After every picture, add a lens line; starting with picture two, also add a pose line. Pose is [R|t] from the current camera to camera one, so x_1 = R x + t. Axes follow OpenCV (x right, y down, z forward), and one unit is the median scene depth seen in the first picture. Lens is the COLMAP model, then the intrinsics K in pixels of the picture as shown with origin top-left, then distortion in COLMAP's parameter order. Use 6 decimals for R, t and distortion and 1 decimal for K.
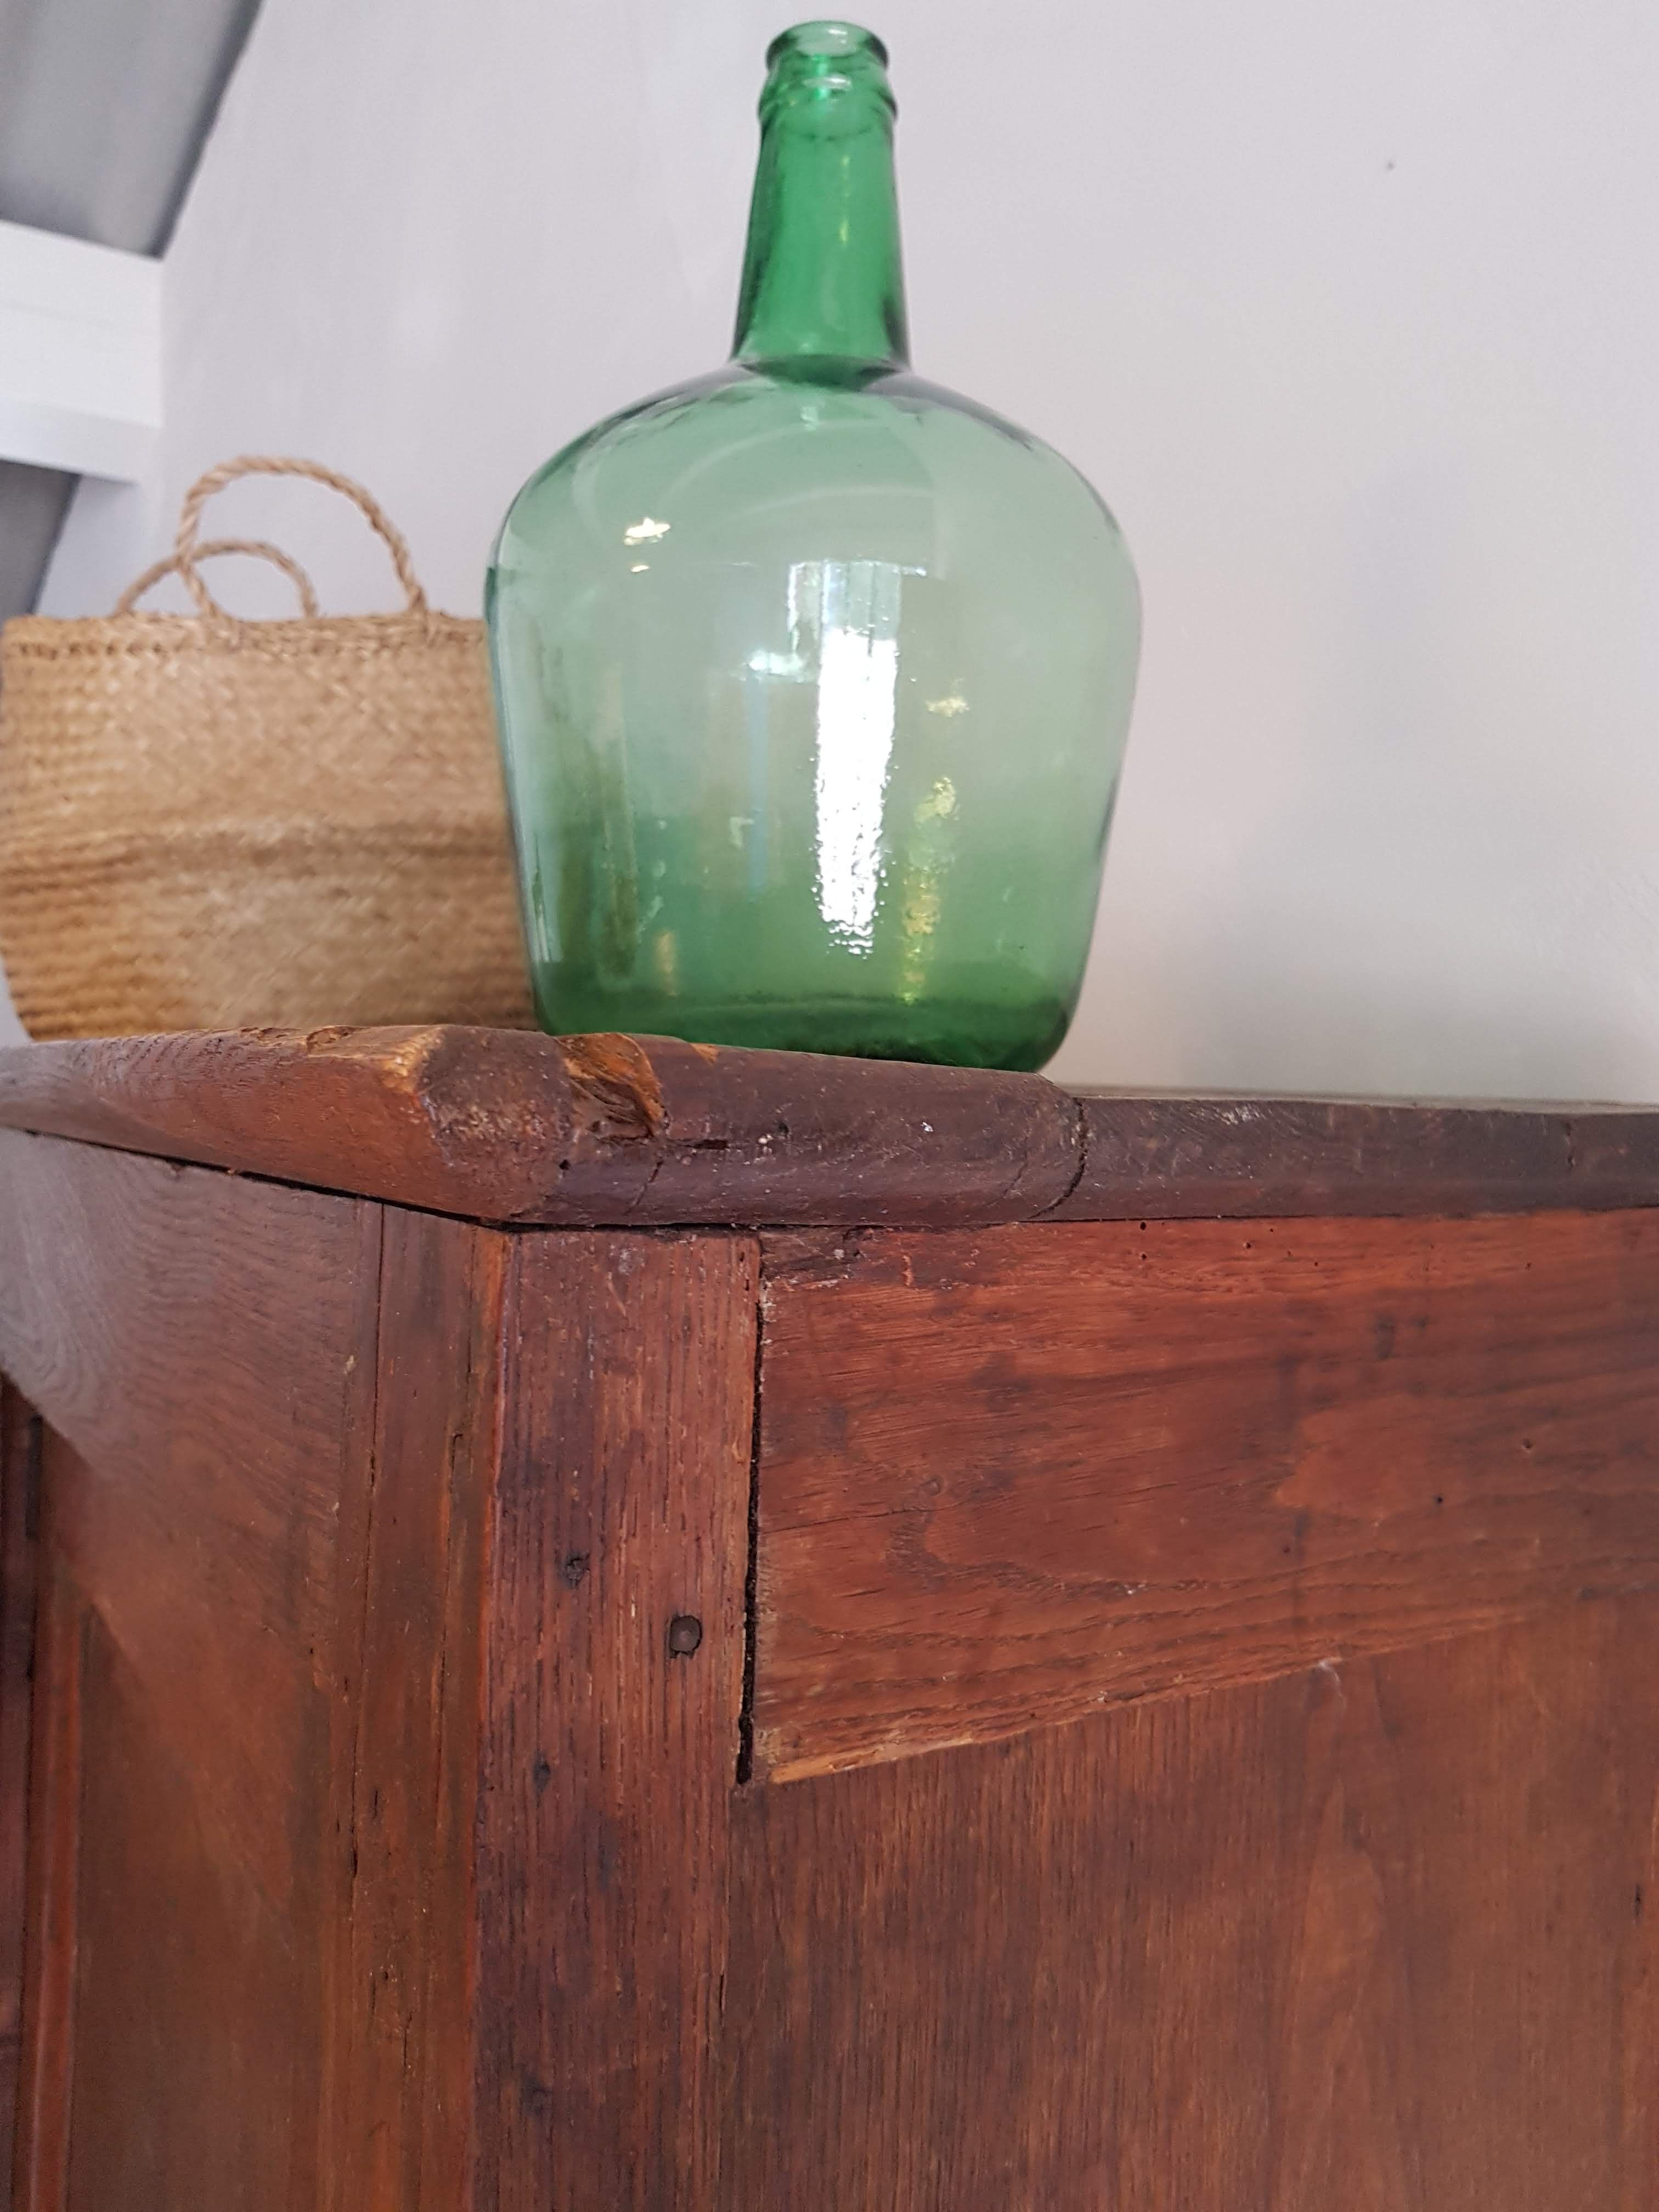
lens RADIAL K [[1748.3, 0, 834.9], [0, 1748.3, 1090.4], [0, 0, 1]] dist [-0.004155, -0.023765]
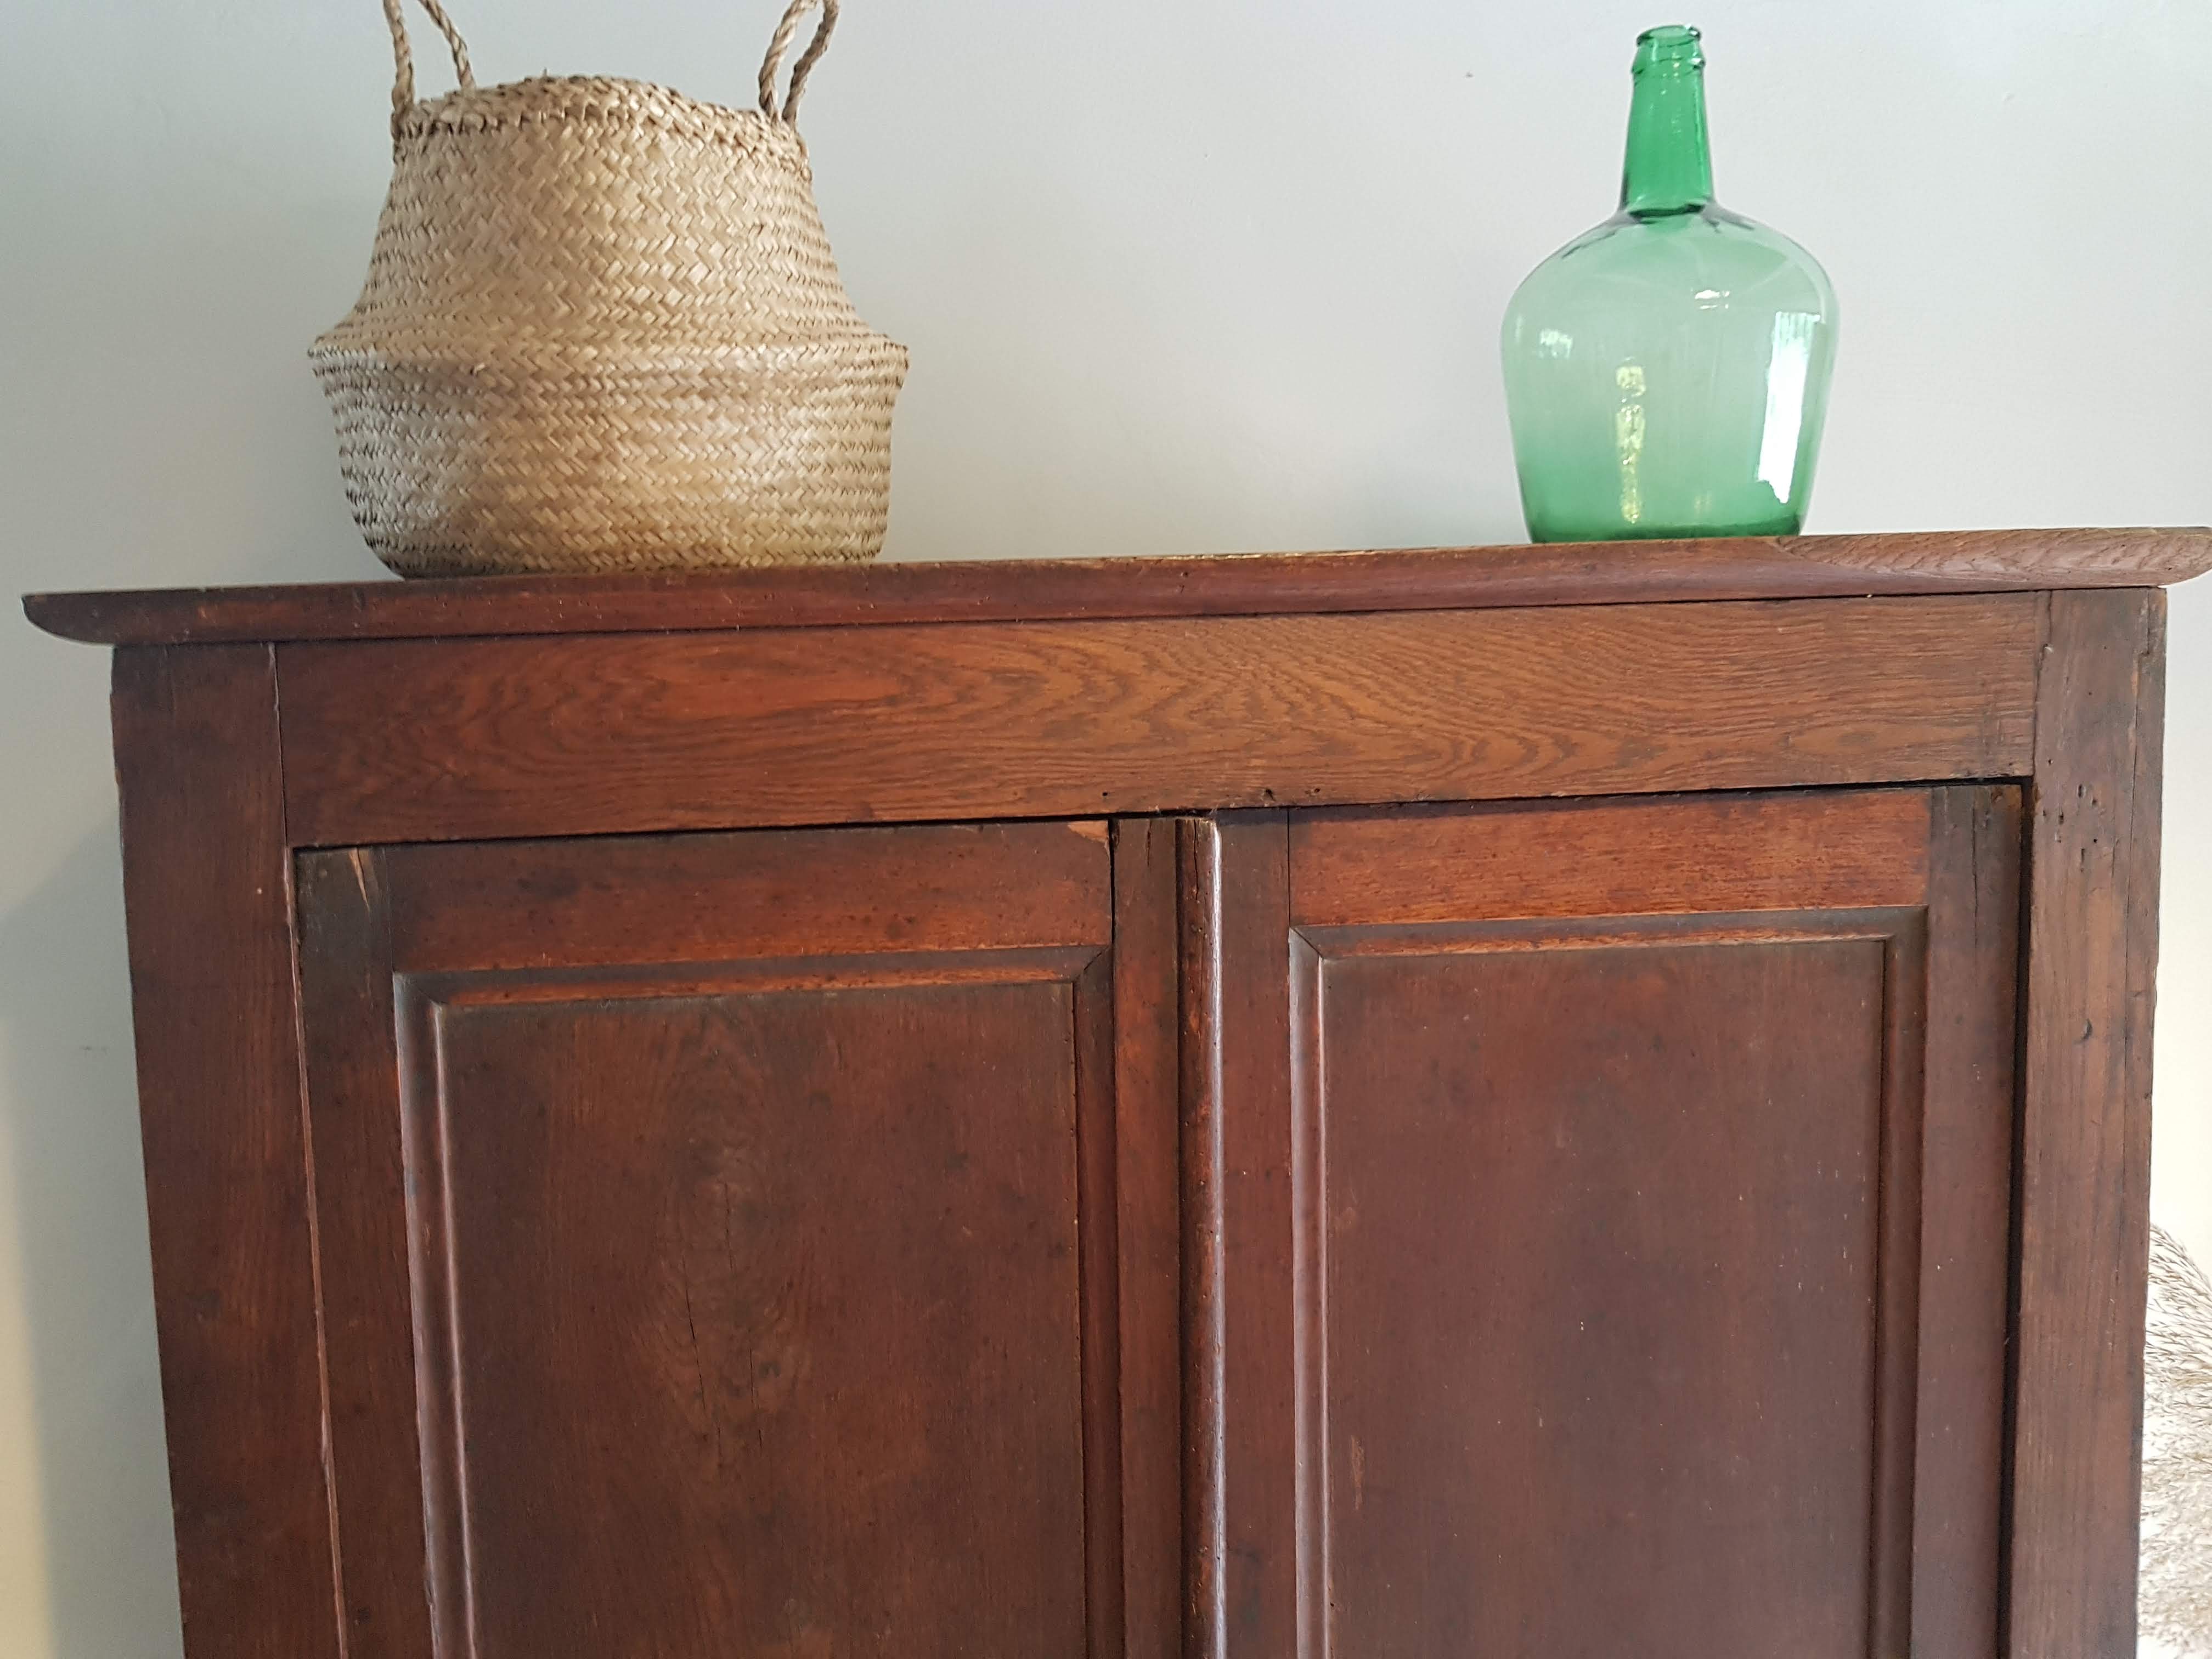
lens RADIAL K [[1748.3, 0, 1089.2], [0, 1748.3, 818.2], [0, 0, 1]] dist [-0.004155, -0.023765]
pose [[0.441991, -0.125110, 0.888252, -2.869153], [0.046050, 0.992085, 0.116820, 0.022542], [-0.895836, -0.010729, 0.444254, 0.926747]]
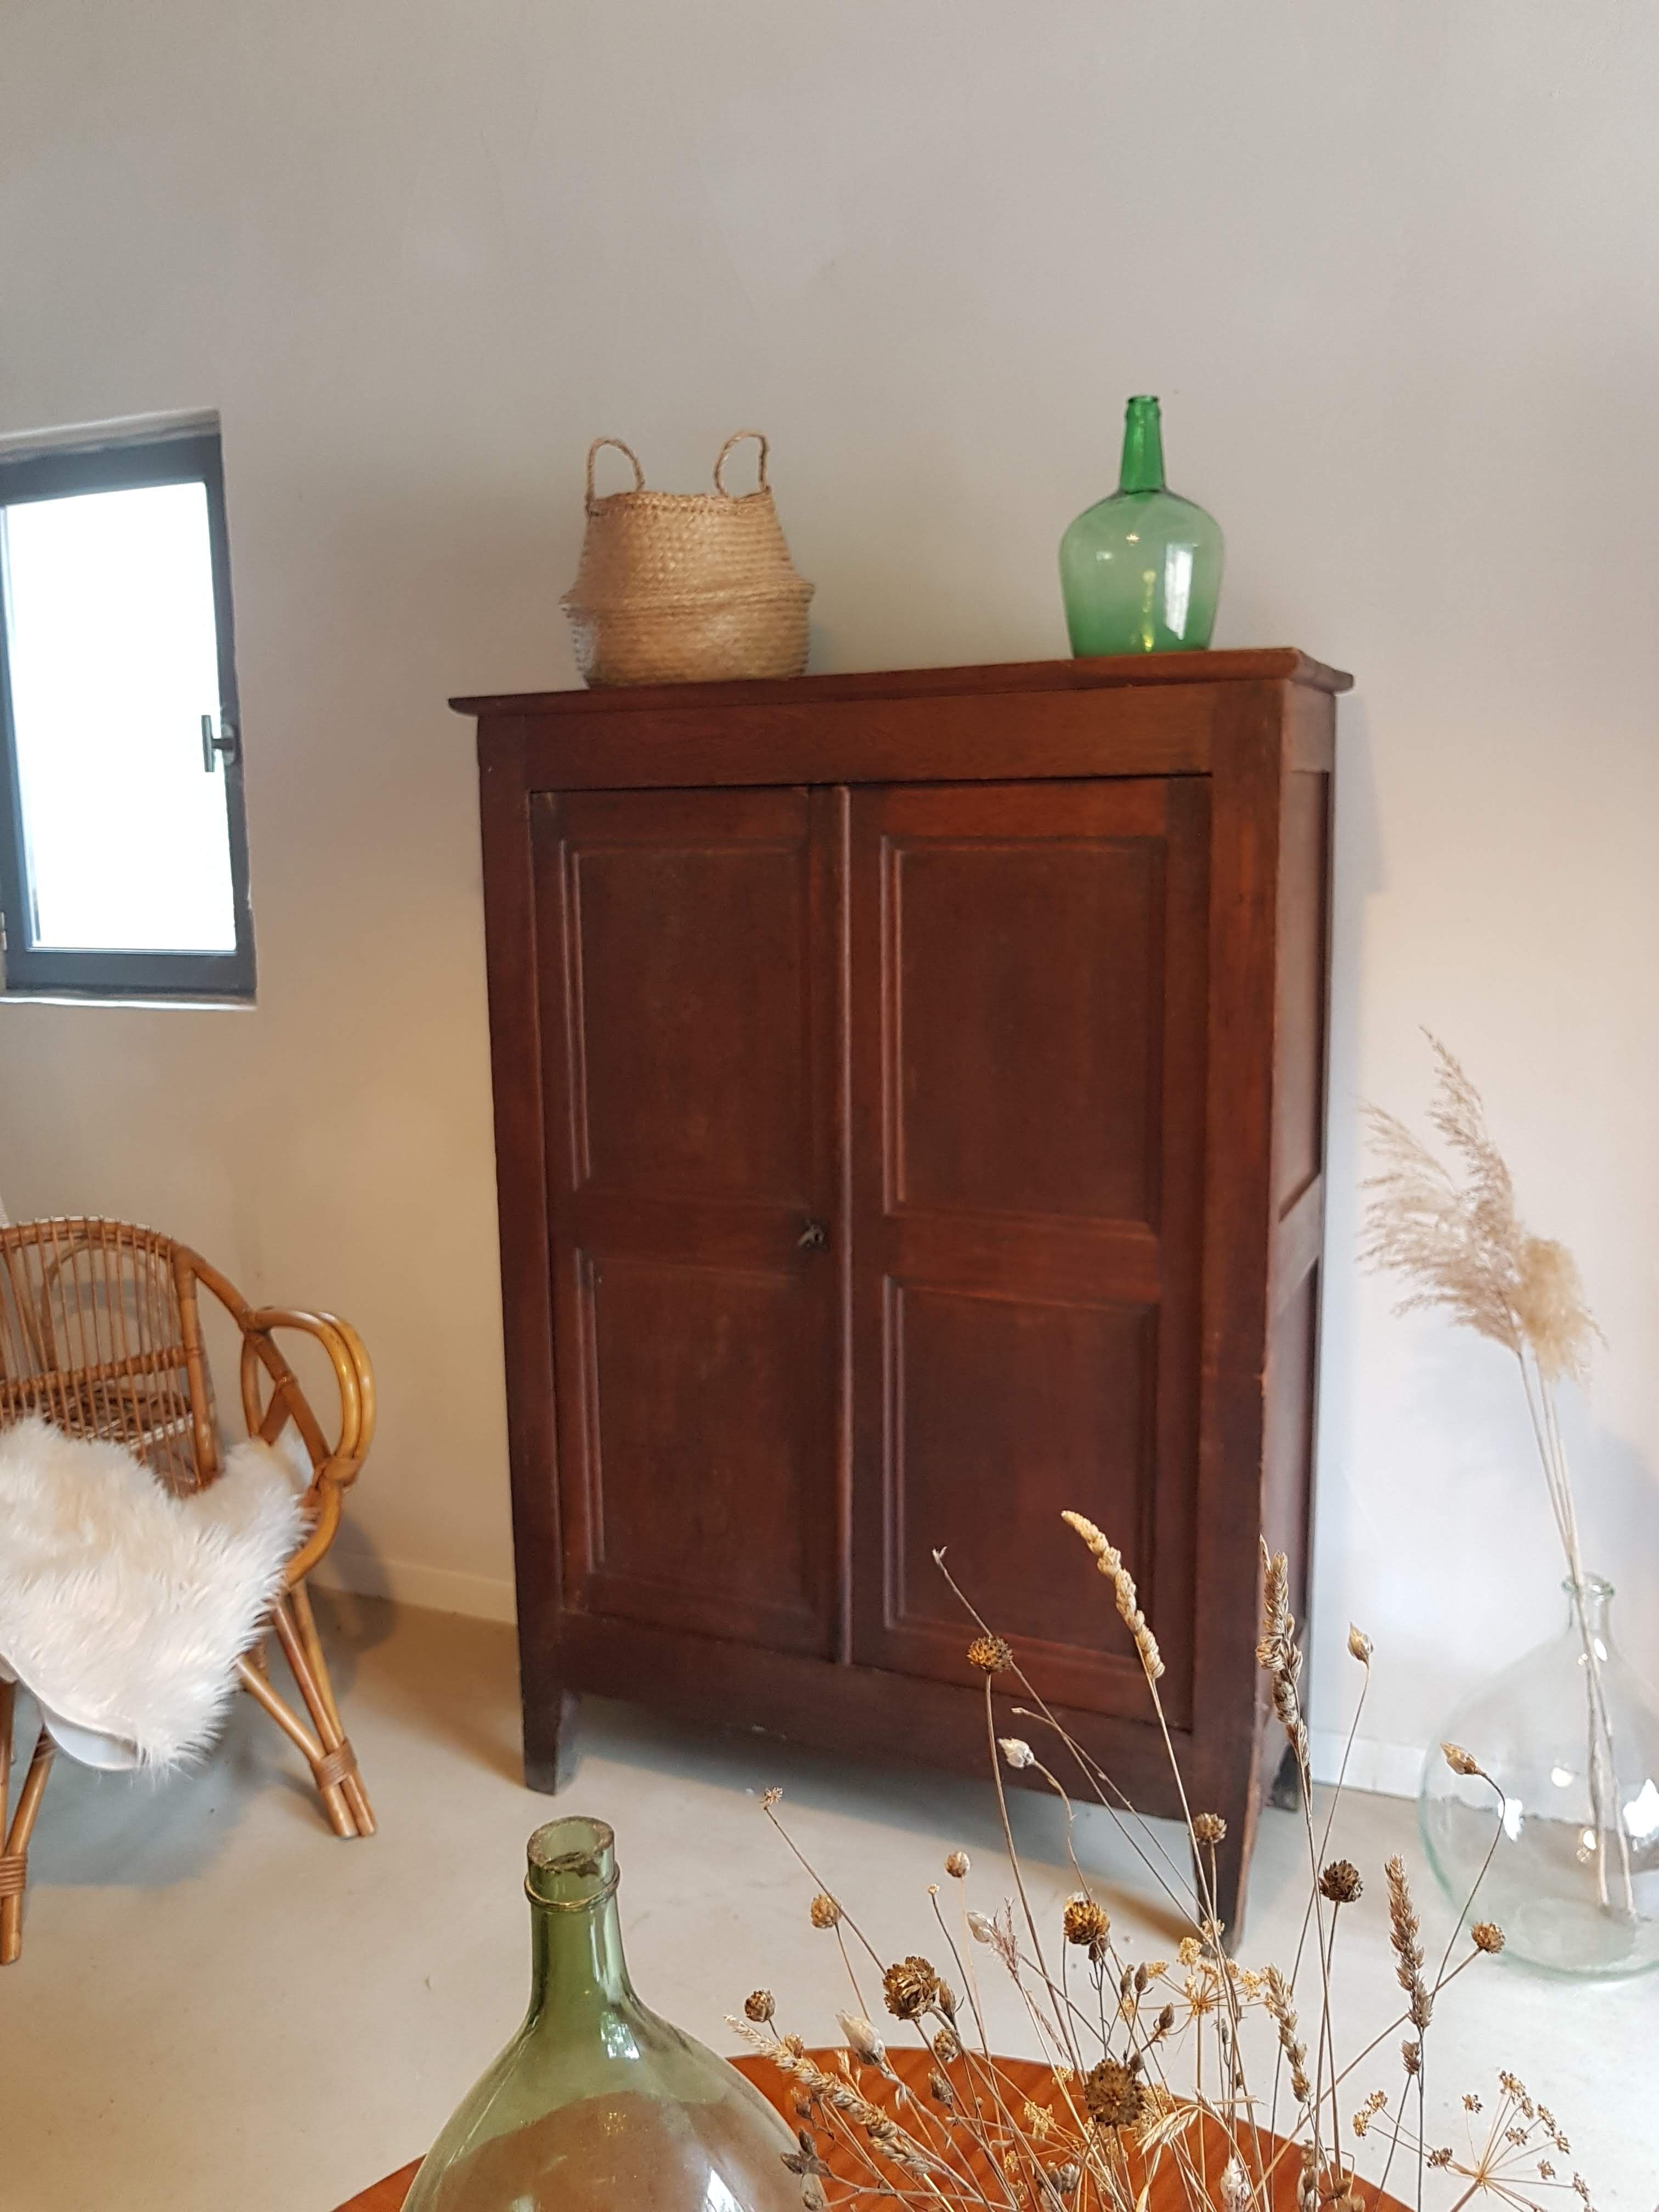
lens RADIAL K [[1748.3, 0, 845.6], [0, 1748.3, 1066.7], [0, 0, 1]] dist [-0.004155, -0.023765]
pose [[0.830648, -0.128921, 0.541667, -3.789091], [0.047685, 0.985722, 0.161485, 0.271446], [-0.554752, -0.108308, 0.824936, -2.661525]]
